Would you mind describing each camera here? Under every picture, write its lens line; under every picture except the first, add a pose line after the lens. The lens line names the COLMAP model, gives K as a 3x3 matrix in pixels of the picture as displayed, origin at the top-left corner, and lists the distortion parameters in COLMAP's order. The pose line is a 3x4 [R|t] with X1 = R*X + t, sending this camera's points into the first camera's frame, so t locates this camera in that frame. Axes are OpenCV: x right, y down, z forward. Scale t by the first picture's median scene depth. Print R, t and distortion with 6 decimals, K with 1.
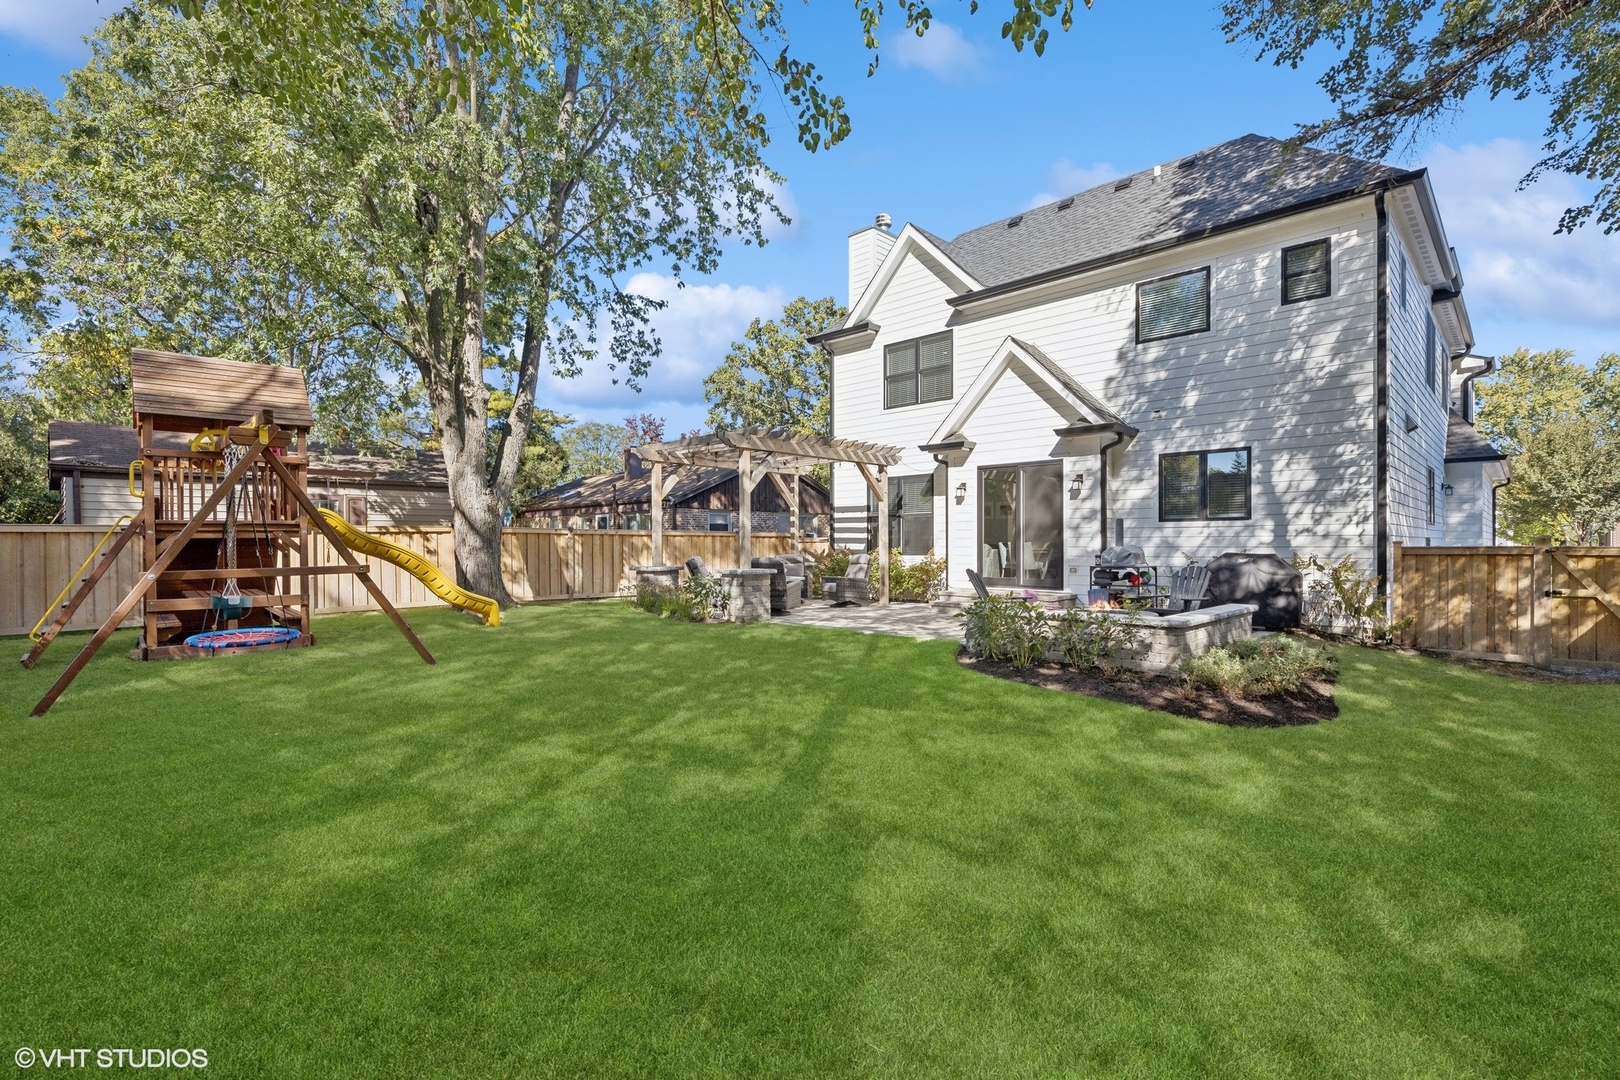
lens RADIAL K [[745.8, 0, 810.0], [0, 745.8, 540.0], [0, 0, 1]] dist [-0.000314, -0.000003]
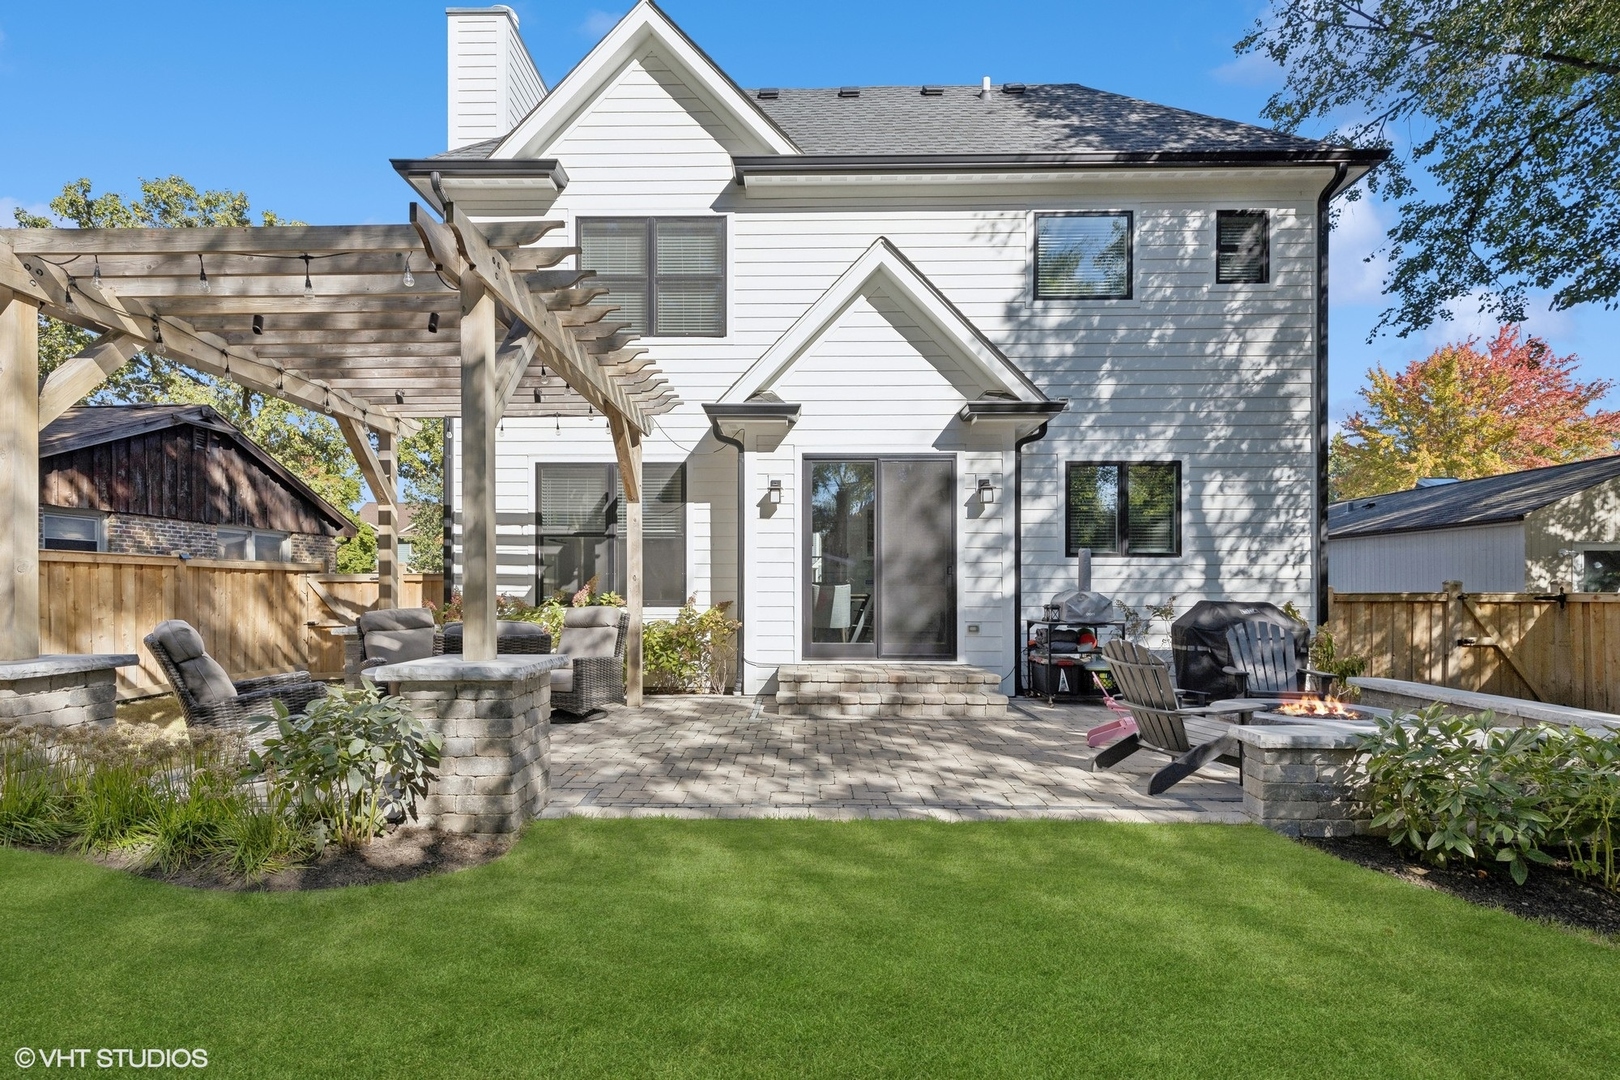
lens RADIAL K [[765.5, 0, 808.2], [0, 765.5, 589.4], [0, 0, 1]] dist [0.003269, 0.000357]
pose [[0.730732, 0.002892, 0.682659, -0.219496], [-0.007951, 0.999959, 0.004275, 0.005706], [-0.682619, -0.008551, 0.730725, 0.680616]]
